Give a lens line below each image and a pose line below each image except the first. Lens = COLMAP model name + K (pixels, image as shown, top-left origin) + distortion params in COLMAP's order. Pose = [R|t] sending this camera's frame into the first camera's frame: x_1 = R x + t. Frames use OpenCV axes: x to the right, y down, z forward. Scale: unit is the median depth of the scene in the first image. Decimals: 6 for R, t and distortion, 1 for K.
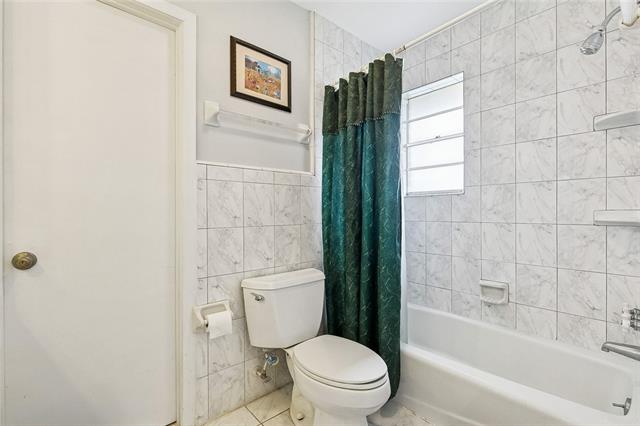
lens RADIAL K [[288.3, 0, 319.9], [0, 288.3, 212.9], [0, 0, 1]] dist [0.001714, -0.000068]
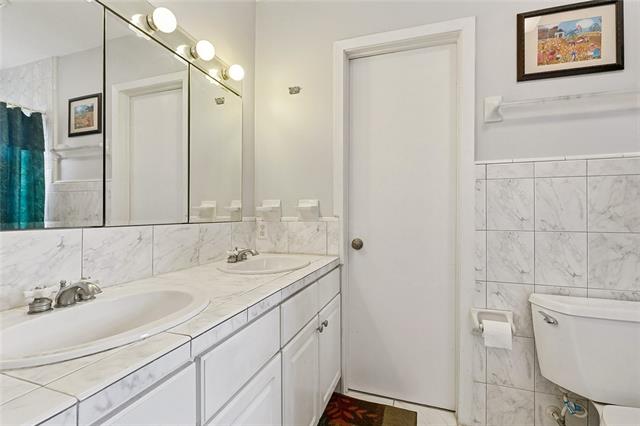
lens RADIAL K [[288.3, 0, 319.9], [0, 288.3, 211.2], [0, 0, 1]] dist [0.001714, -0.000068]
pose [[0.502161, 0.001806, -0.864772, 0.158176], [-0.006430, 0.999978, -0.001645, -0.004533], [0.864750, 0.006386, 0.502162, 0.035926]]
